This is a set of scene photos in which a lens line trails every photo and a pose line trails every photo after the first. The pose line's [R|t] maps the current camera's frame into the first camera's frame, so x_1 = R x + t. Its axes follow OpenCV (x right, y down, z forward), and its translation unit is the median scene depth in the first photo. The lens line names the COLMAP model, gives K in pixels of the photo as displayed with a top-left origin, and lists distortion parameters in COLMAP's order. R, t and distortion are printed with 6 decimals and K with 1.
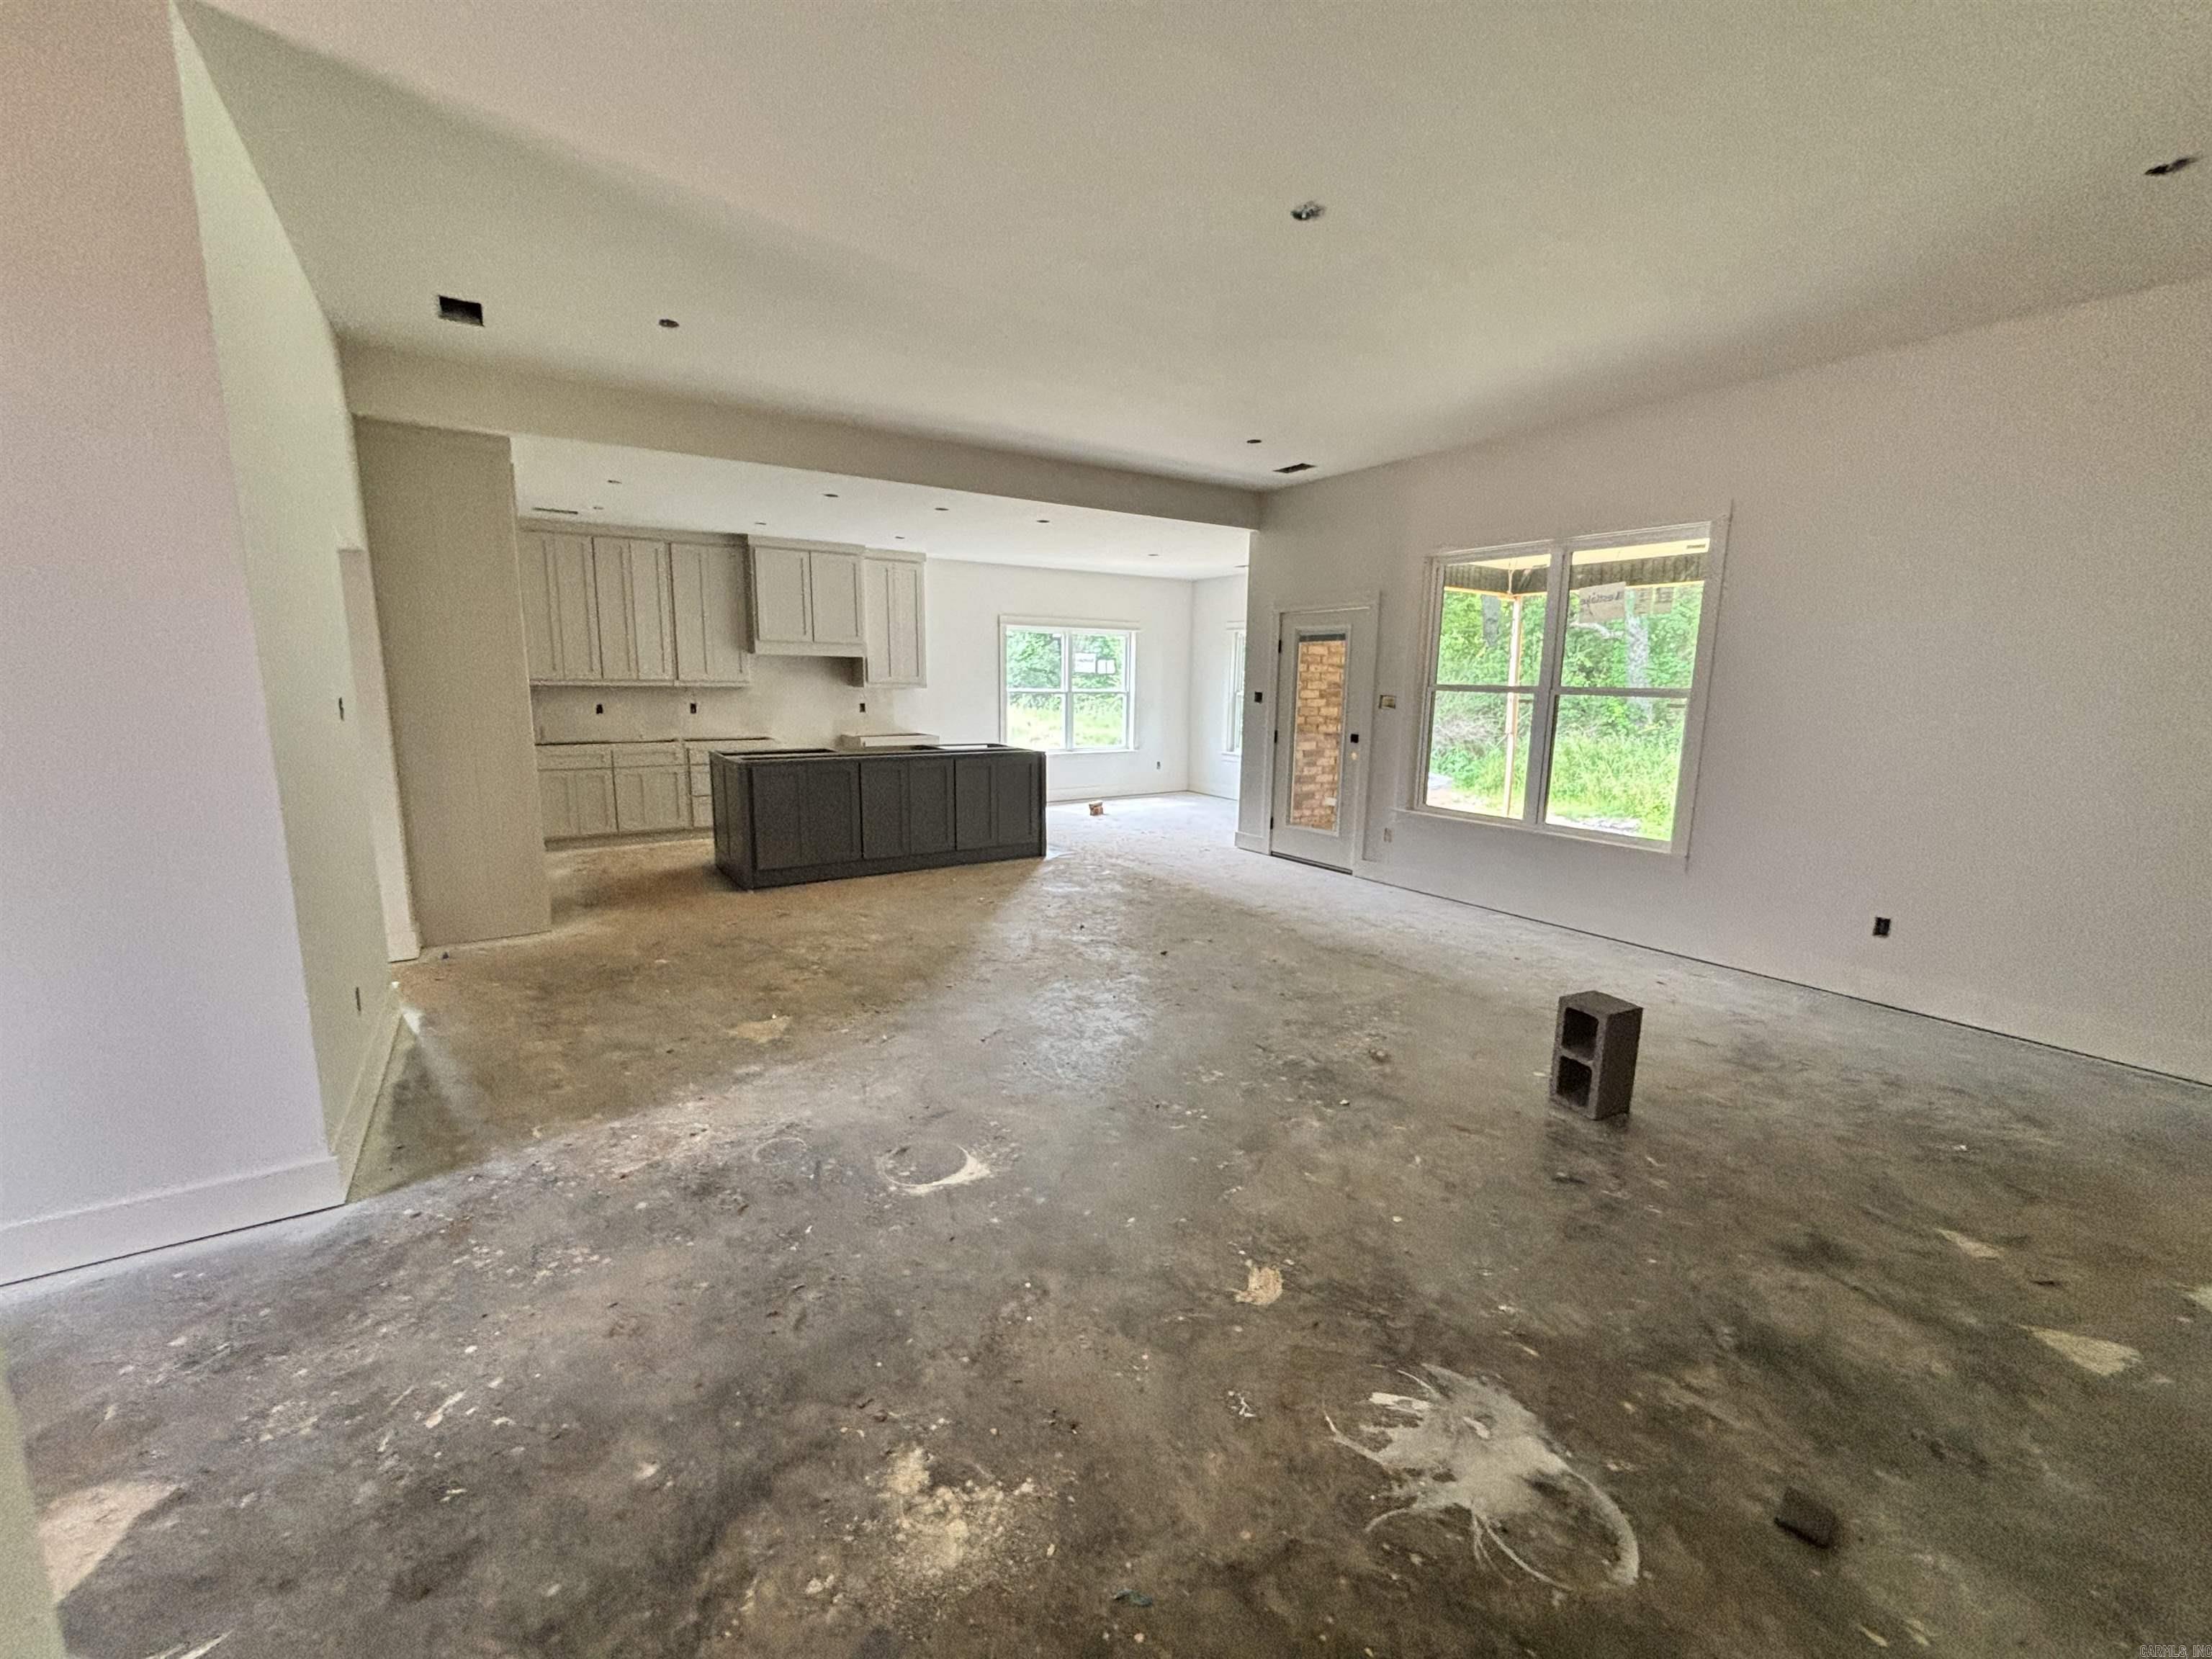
lens RADIAL K [[883.5, 0, 1116.4], [0, 883.5, 831.8], [0, 0, 1]] dist [-0.001937, -0.000117]
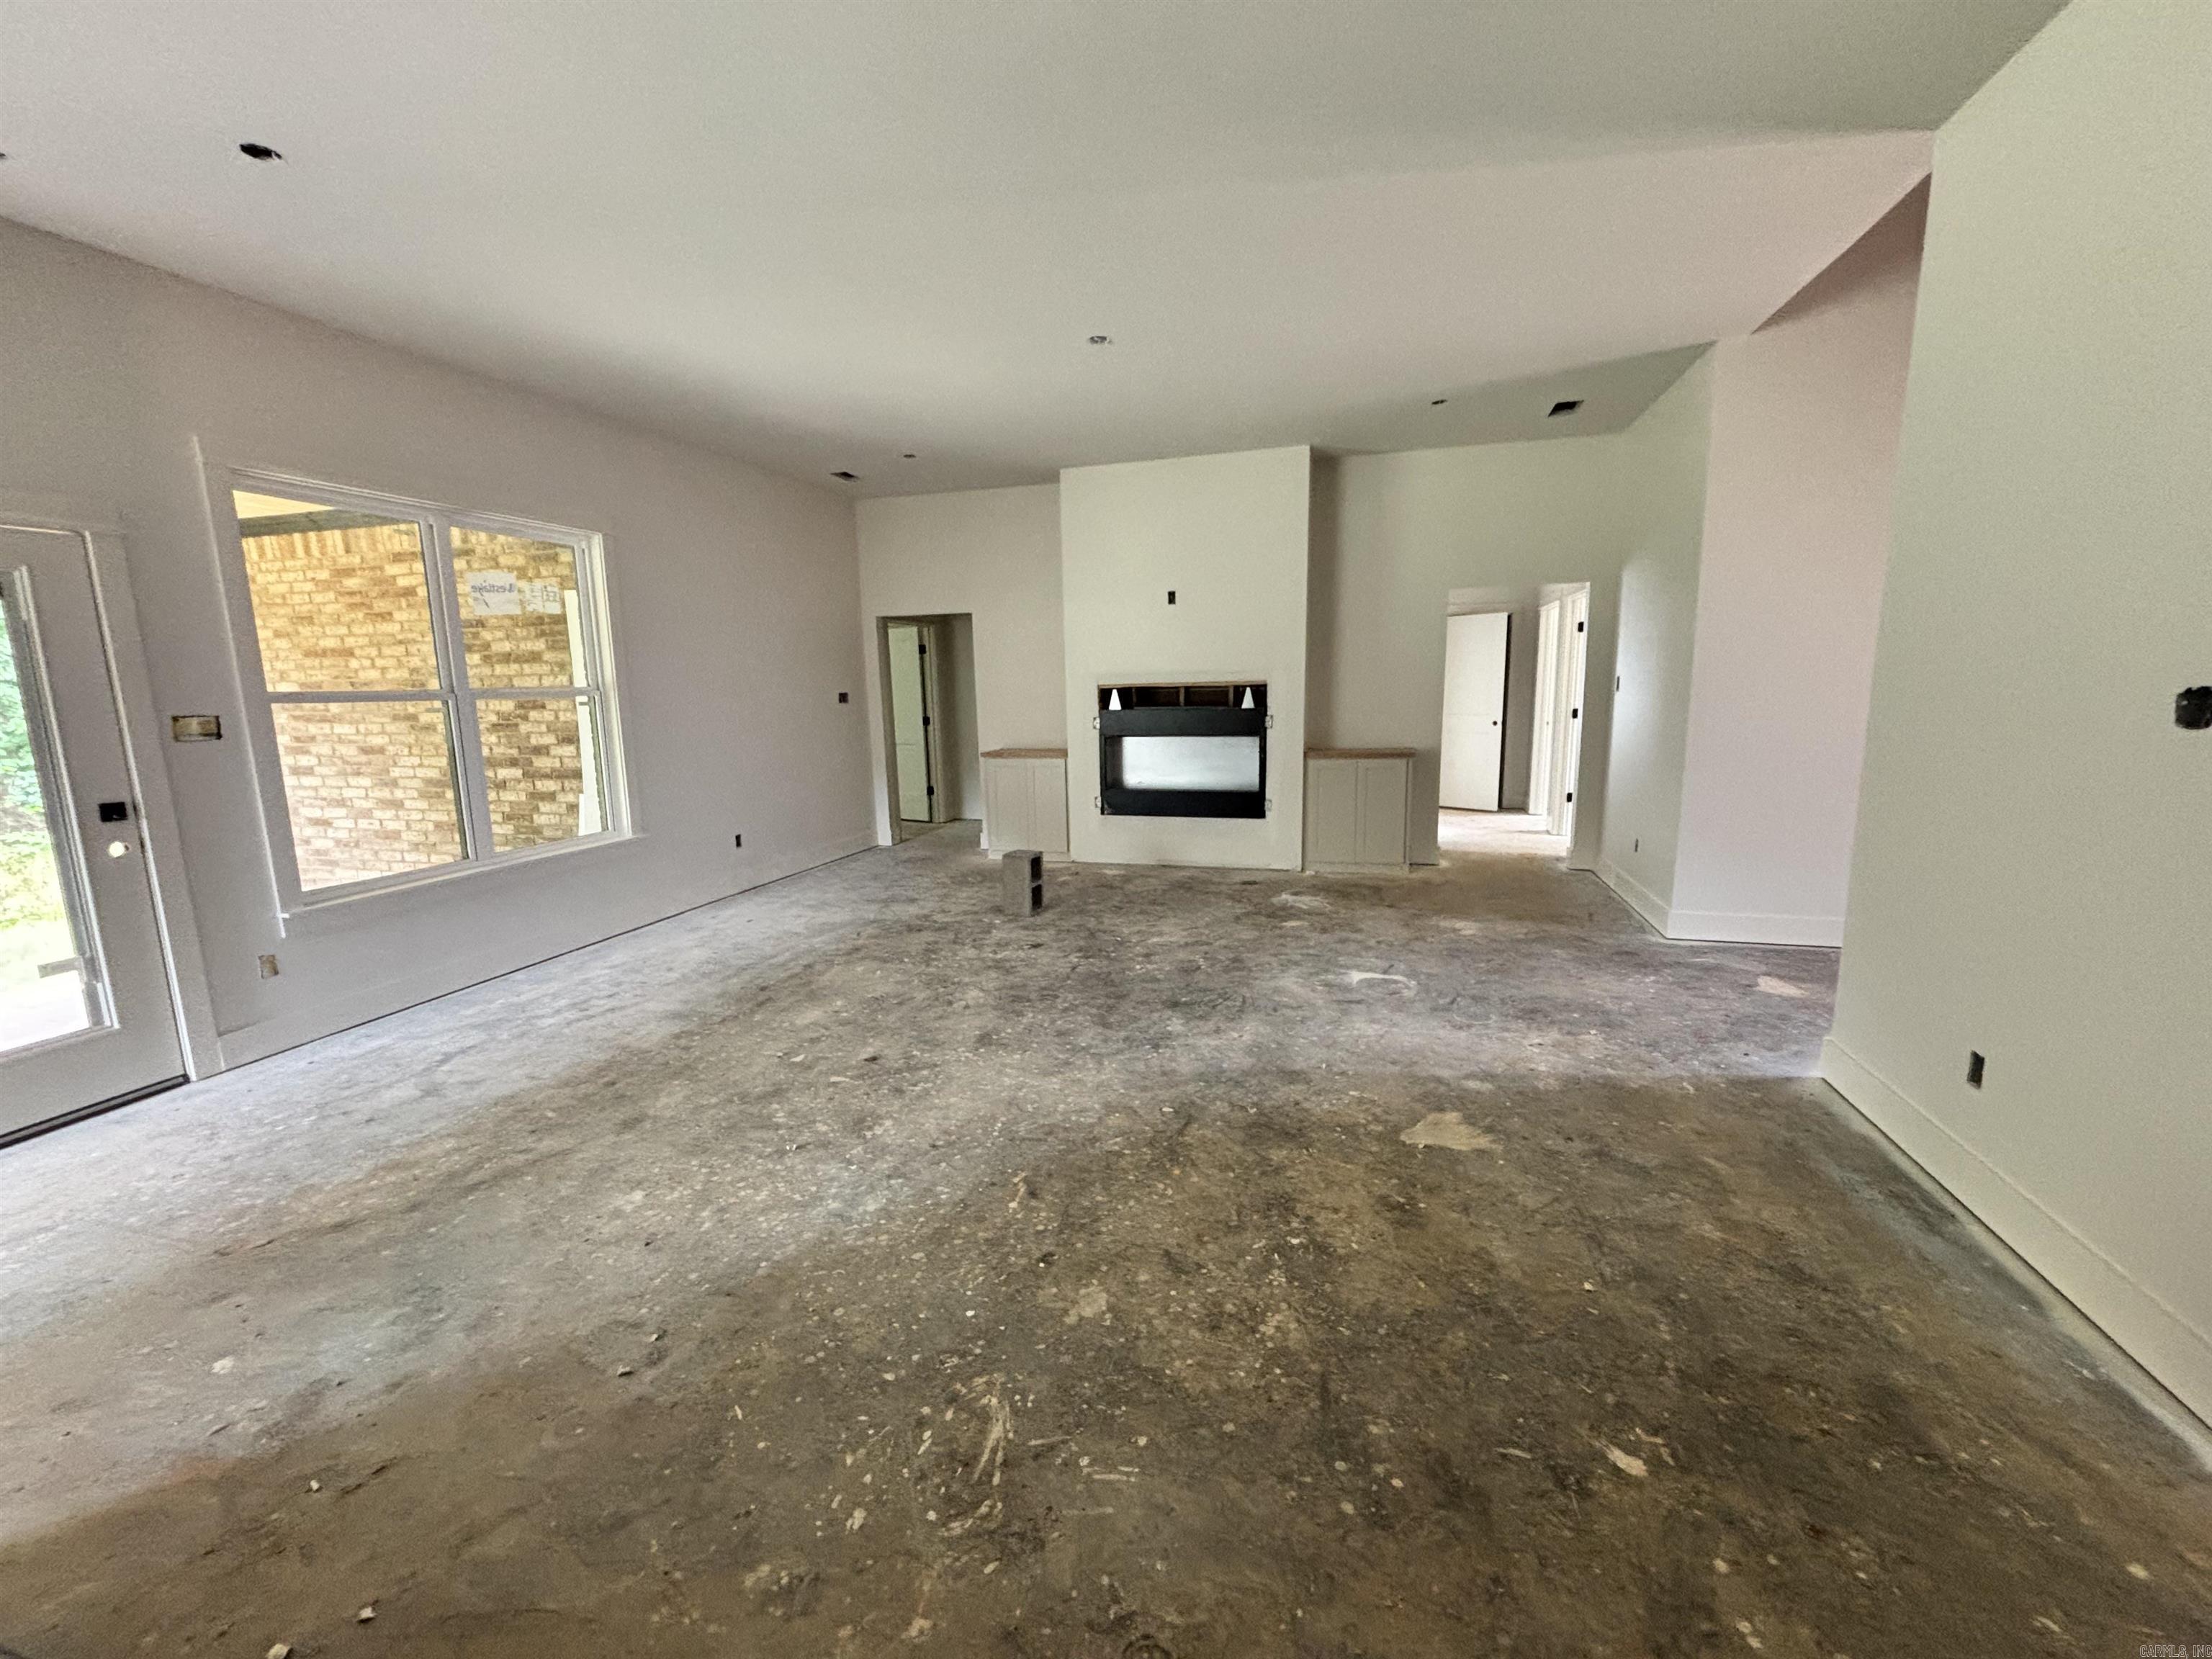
lens RADIAL K [[896.6, 0, 1106.0], [0, 896.6, 829.5], [0, 0, 1]] dist [-0.003573, -0.000047]
pose [[-0.632170, -0.128996, 0.764016, -0.582715], [0.148968, 0.947415, 0.283221, -0.209008], [-0.760375, 0.292858, -0.579711, 1.206188]]
